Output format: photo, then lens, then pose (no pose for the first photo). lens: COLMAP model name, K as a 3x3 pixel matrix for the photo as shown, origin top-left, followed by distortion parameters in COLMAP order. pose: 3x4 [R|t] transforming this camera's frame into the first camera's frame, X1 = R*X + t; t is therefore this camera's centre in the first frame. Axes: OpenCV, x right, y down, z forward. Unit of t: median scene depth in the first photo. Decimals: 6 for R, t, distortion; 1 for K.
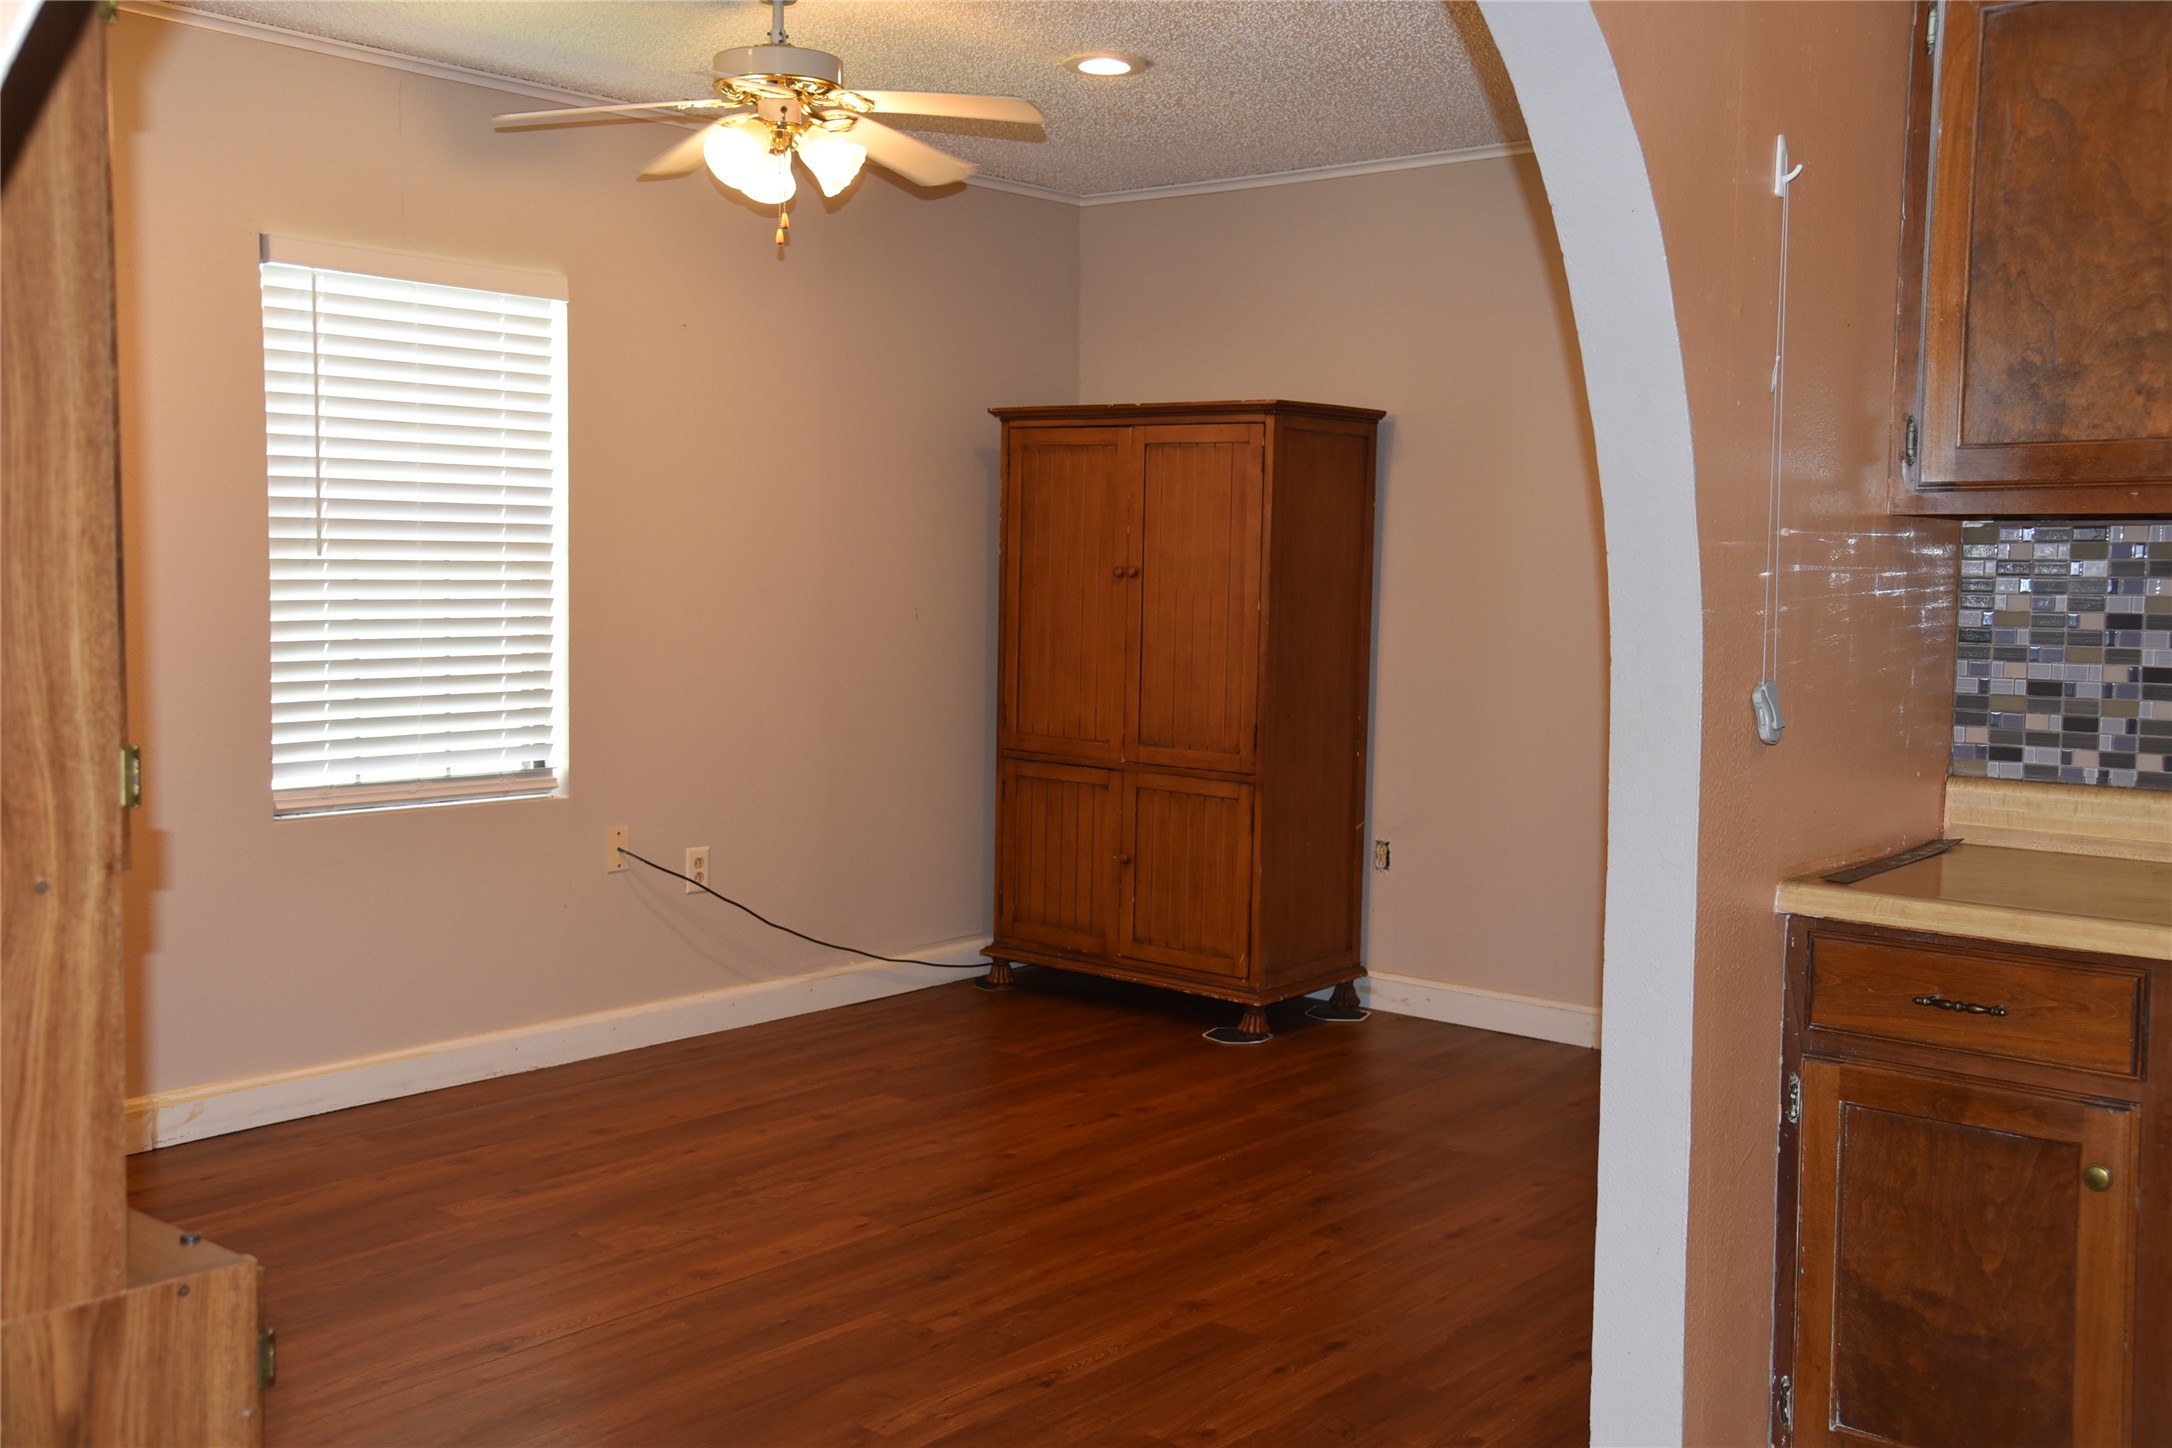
lens RADIAL K [[2134.1, 0, 1087.9], [0, 2134.1, 718.6], [0, 0, 1]] dist [0.063800, 0.000000]
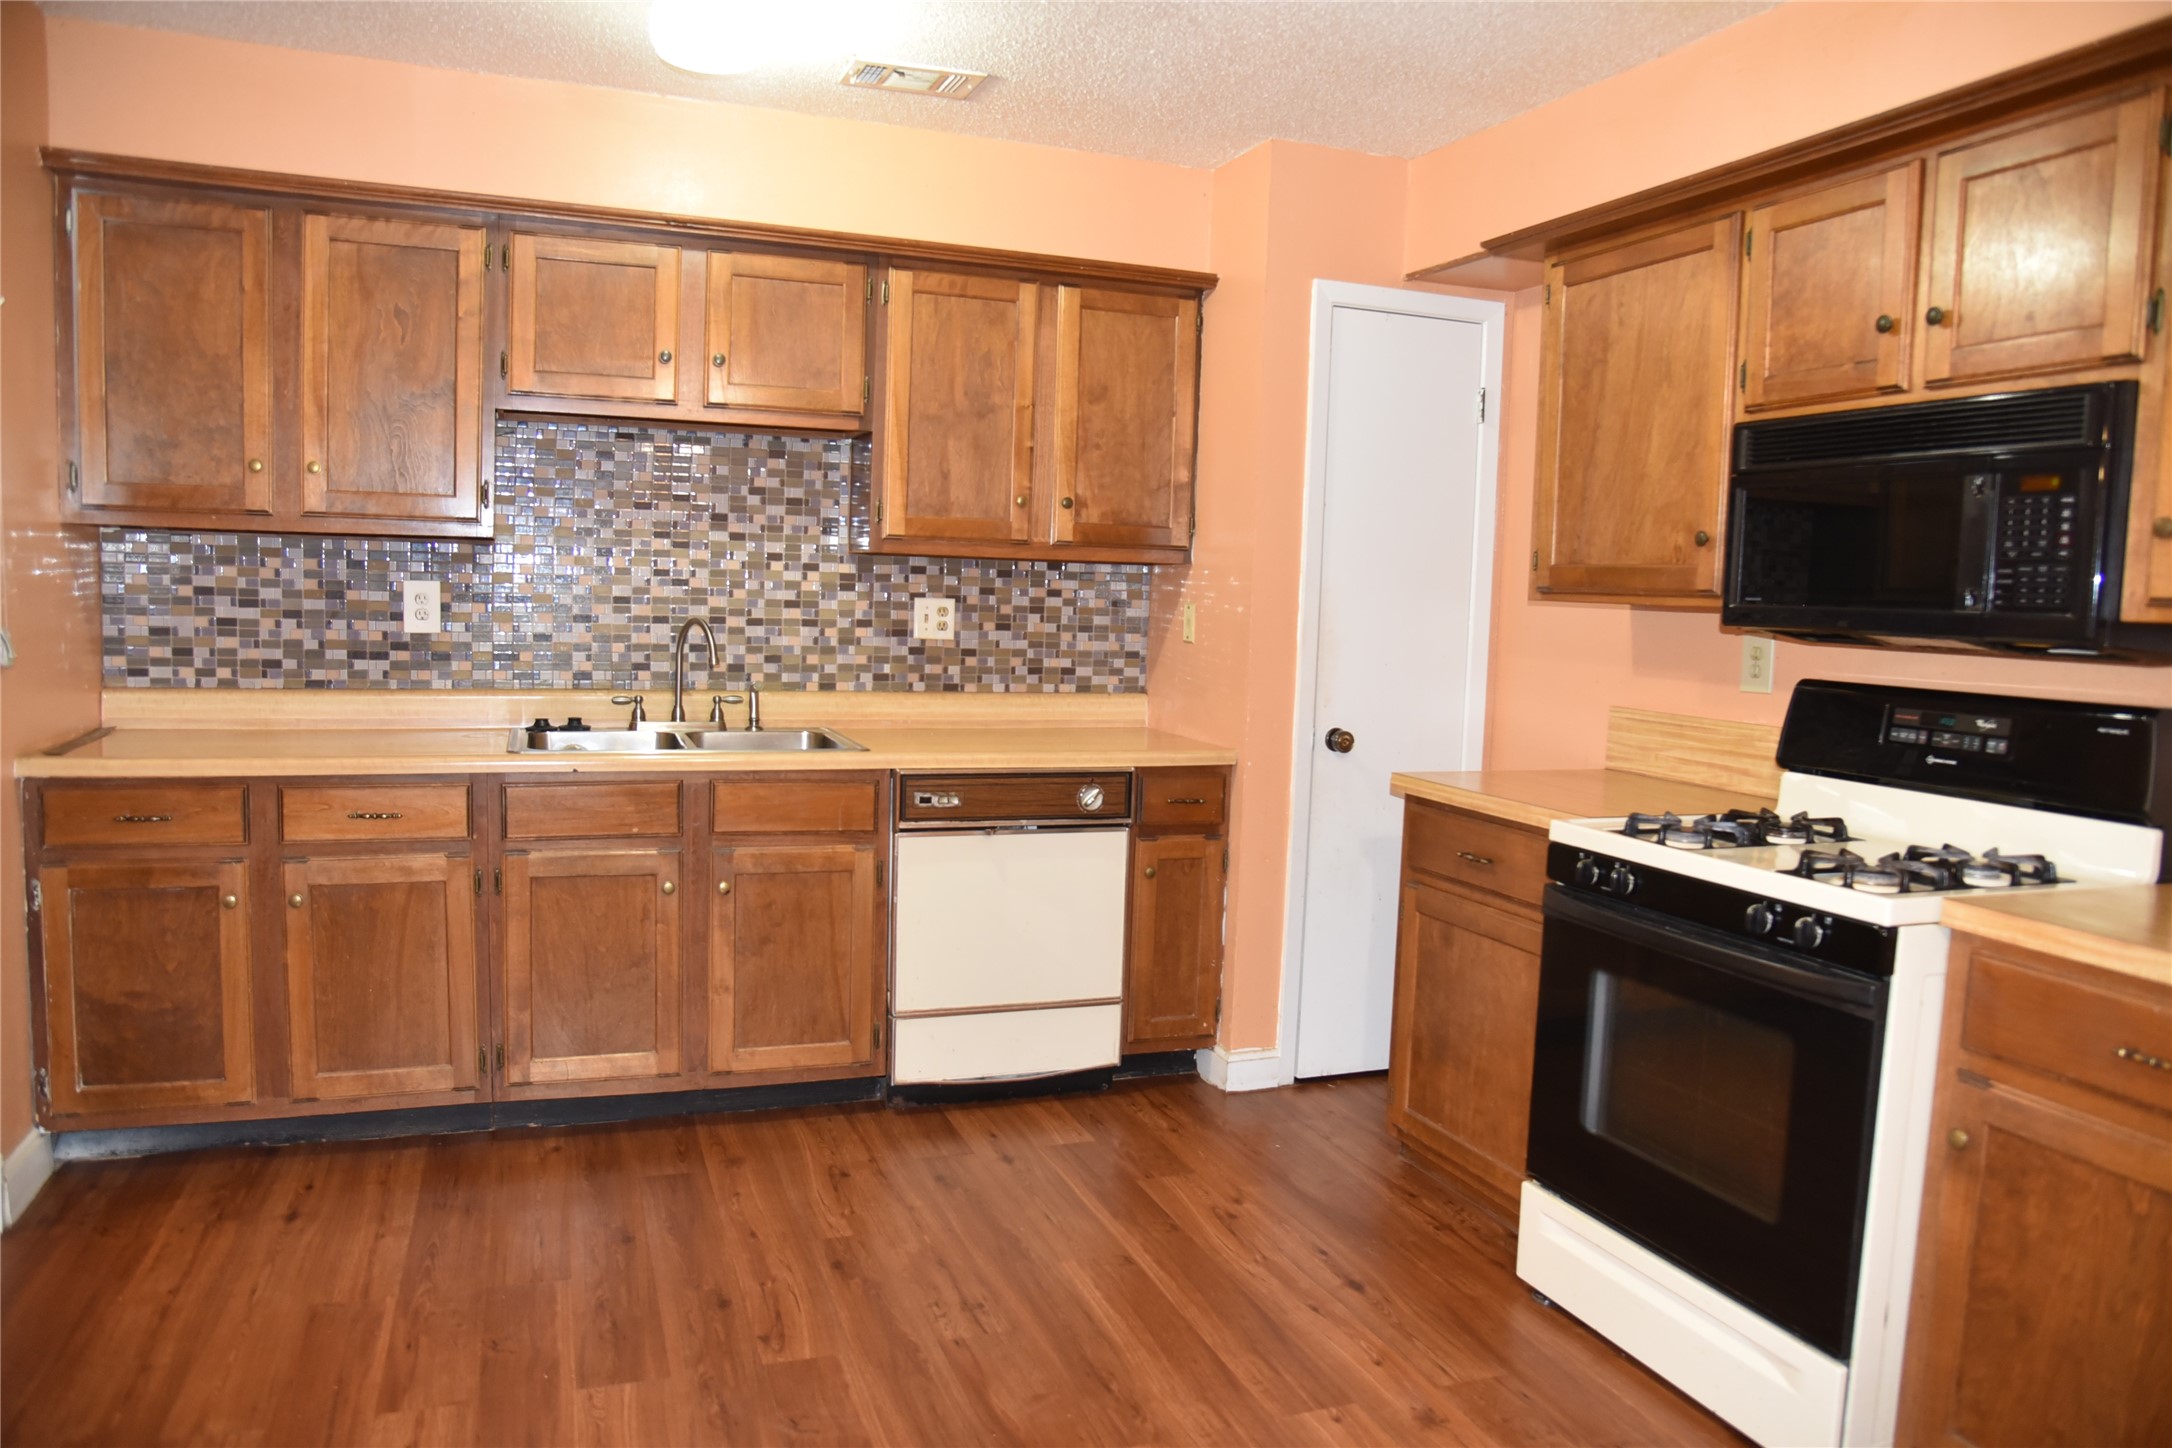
lens RADIAL K [[1499.2, 0, 1087.8], [0, 1499.2, 726.2], [0, 0, 1]] dist [-0.093571, 0.031649]
pose [[0.491603, -0.075787, 0.867515, -0.117912], [0.037513, 0.997124, 0.065851, 0.008081], [-0.870011, 0.000171, 0.493033, -0.112726]]
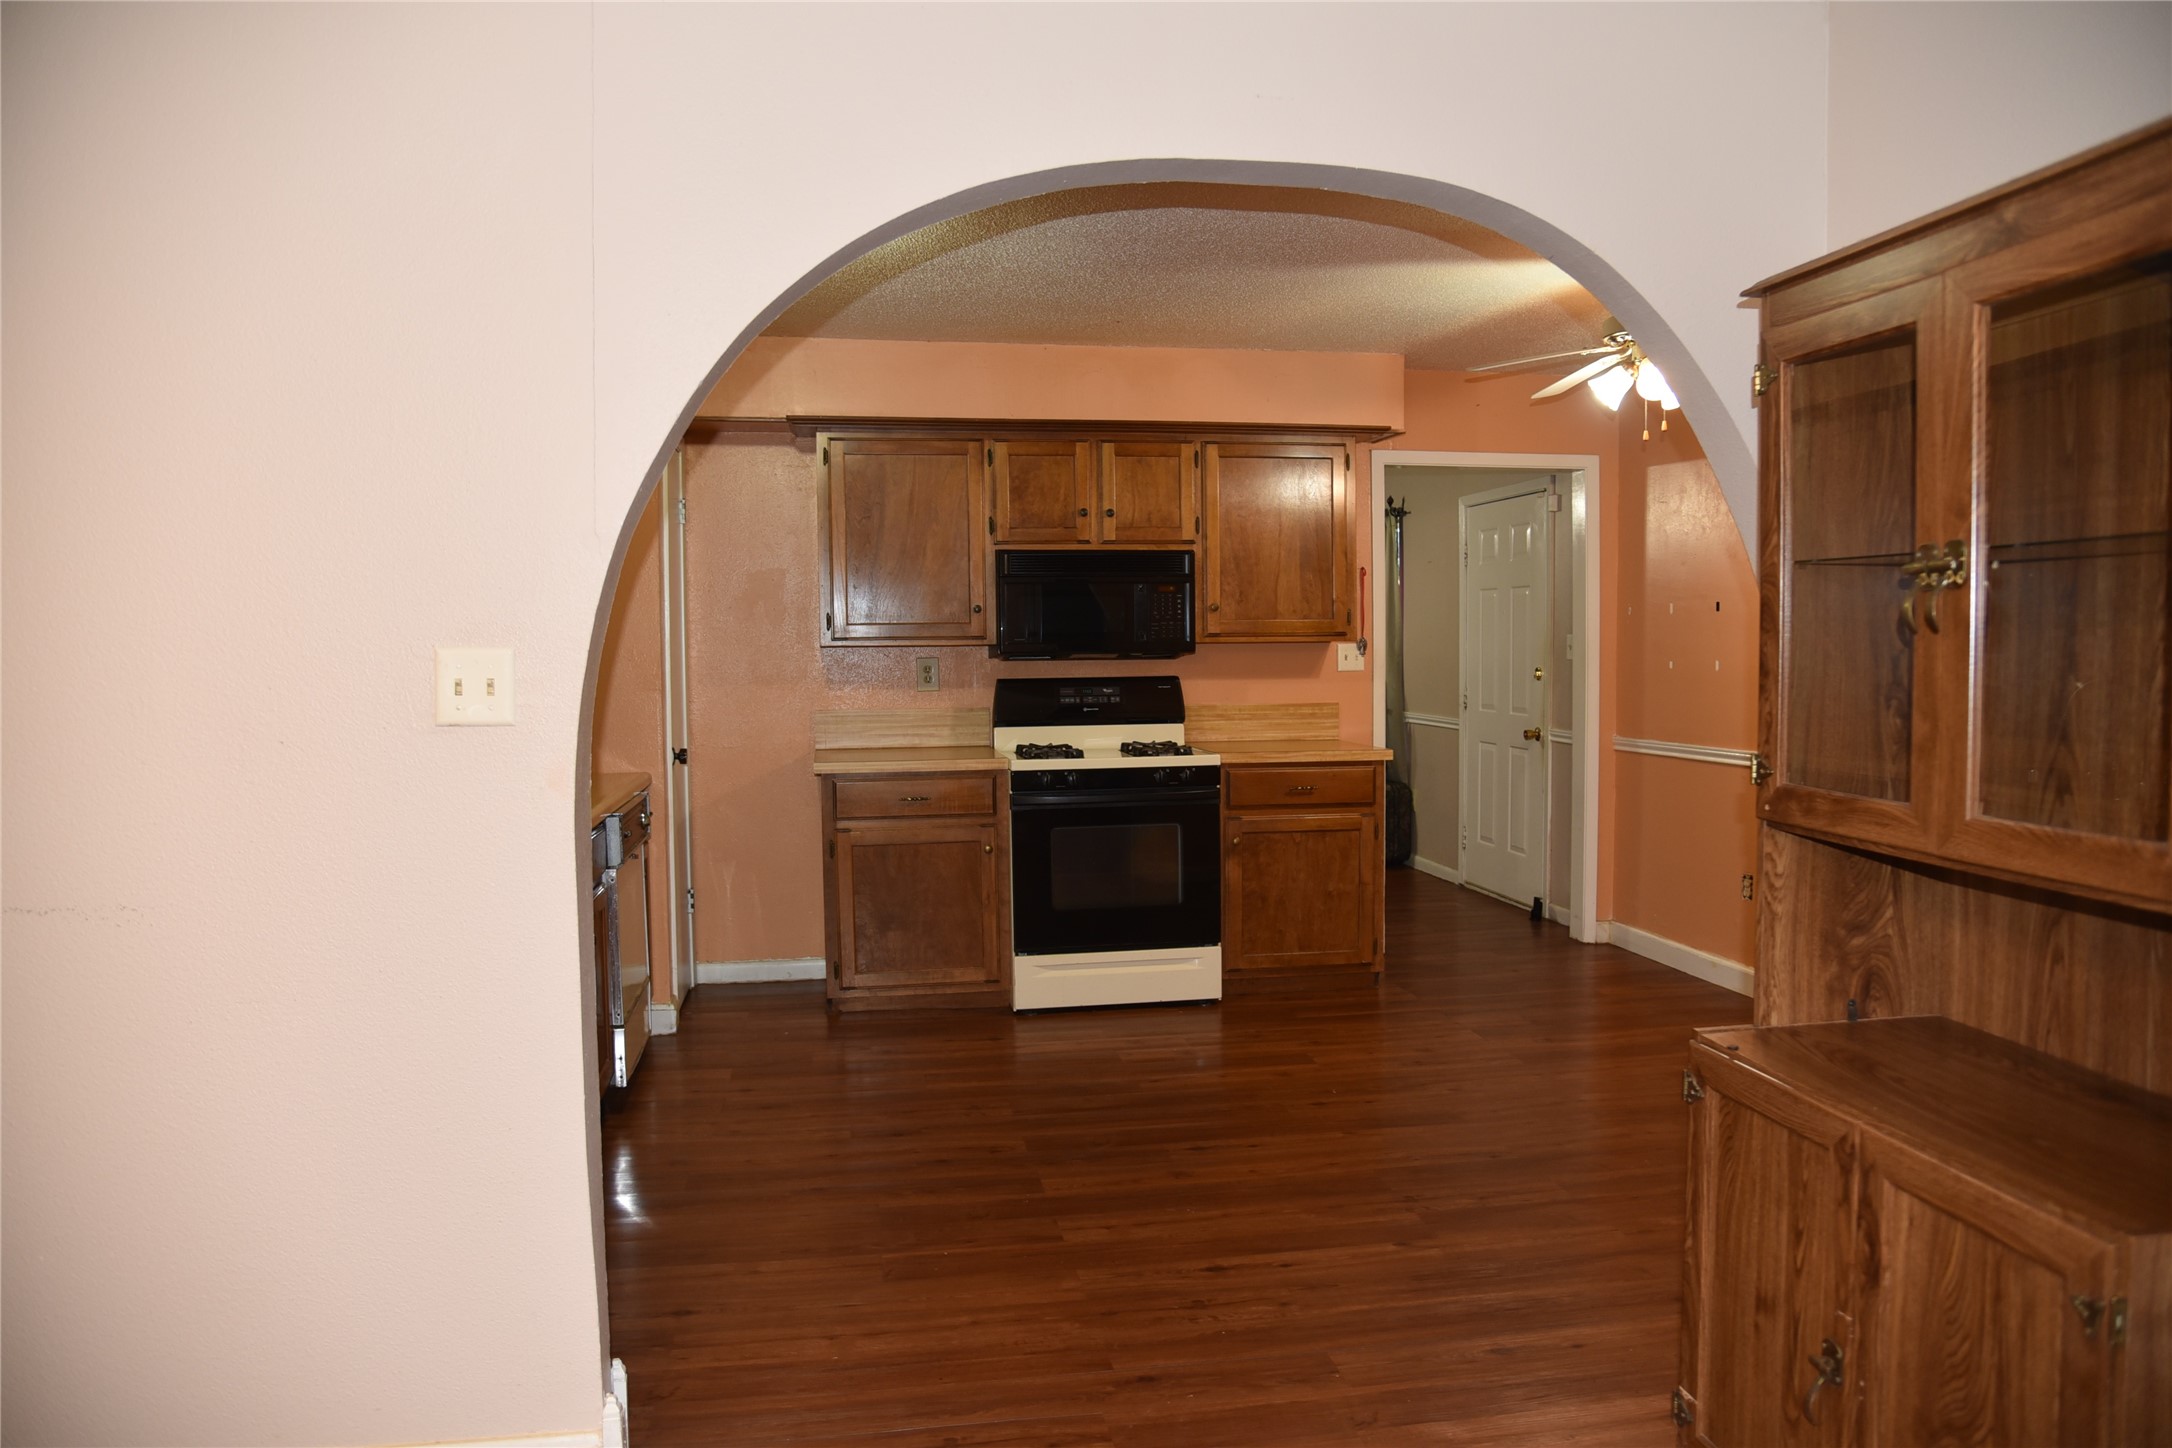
lens RADIAL K [[1499.2, 0, 1098.4], [0, 1499.2, 727.6], [0, 0, 1]] dist [-0.093571, 0.031649]
pose [[-0.768691, -0.044782, 0.638051, -0.283577], [0.045955, 0.991101, 0.124925, -0.069478], [-0.637968, 0.125350, -0.759793, 0.805982]]
